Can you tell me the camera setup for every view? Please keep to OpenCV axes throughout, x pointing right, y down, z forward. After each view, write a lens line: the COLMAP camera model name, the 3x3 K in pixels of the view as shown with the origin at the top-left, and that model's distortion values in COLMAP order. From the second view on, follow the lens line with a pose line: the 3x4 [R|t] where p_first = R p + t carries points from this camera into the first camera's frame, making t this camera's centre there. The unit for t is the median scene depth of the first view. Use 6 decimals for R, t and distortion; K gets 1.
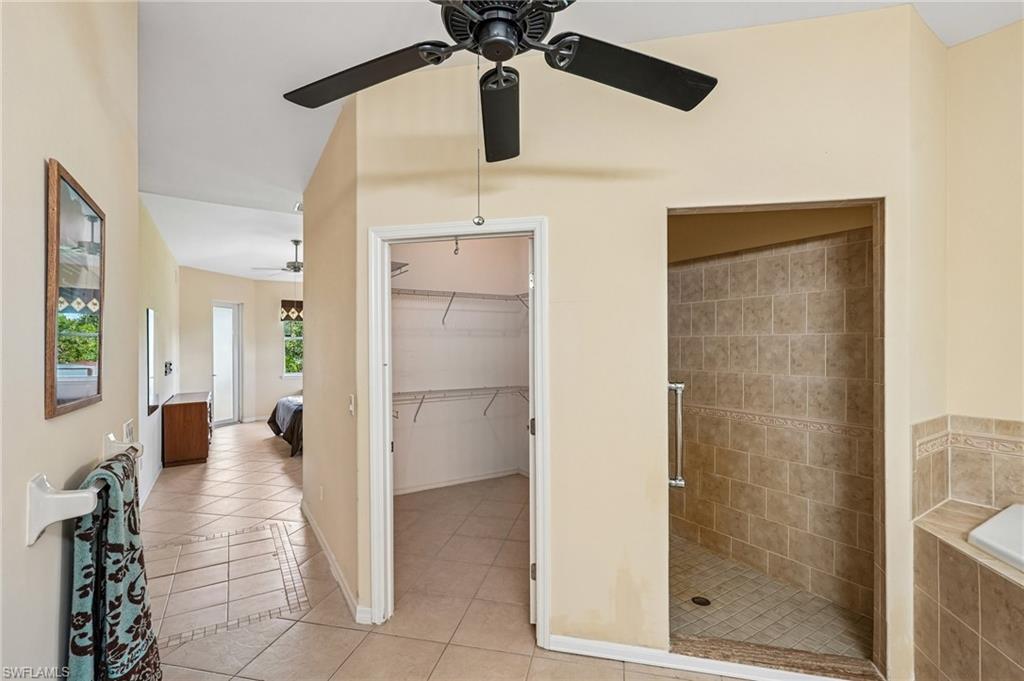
lens RADIAL K [[452.3, 0, 506.7], [0, 452.3, 346.4], [0, 0, 1]] dist [-0.012229, 0.001738]
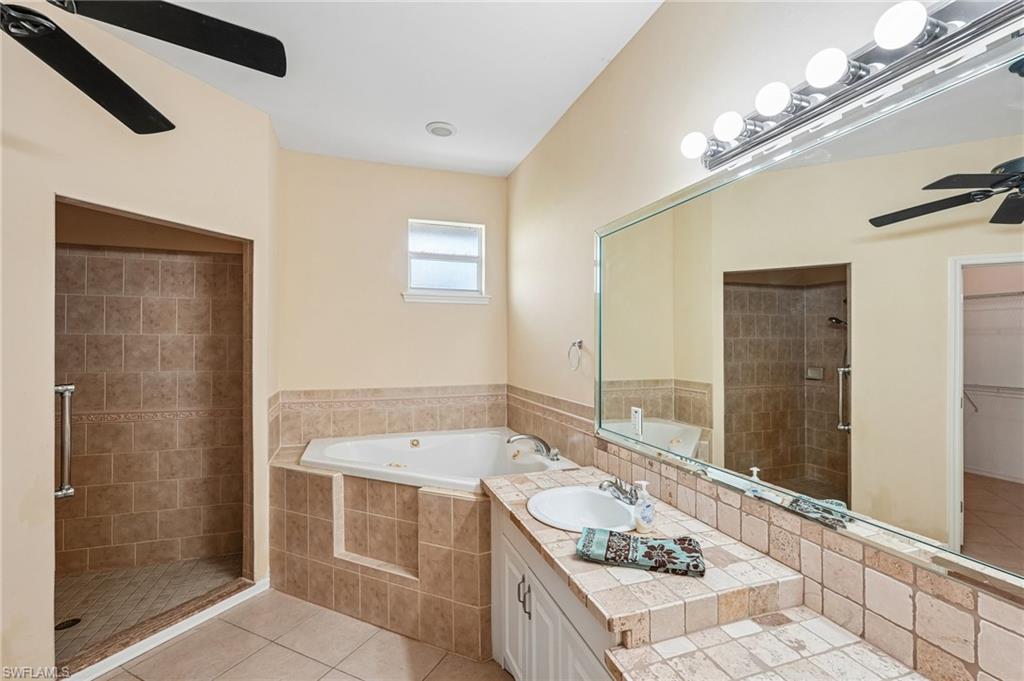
lens RADIAL K [[452.3, 0, 512.1], [0, 452.3, 342.8], [0, 0, 1]] dist [-0.012229, 0.001738]
pose [[0.222758, 0.006571, 0.974852, -0.264366], [-0.002174, 0.999978, -0.006244, -0.001498], [-0.974871, -0.000728, 0.222767, -0.083948]]
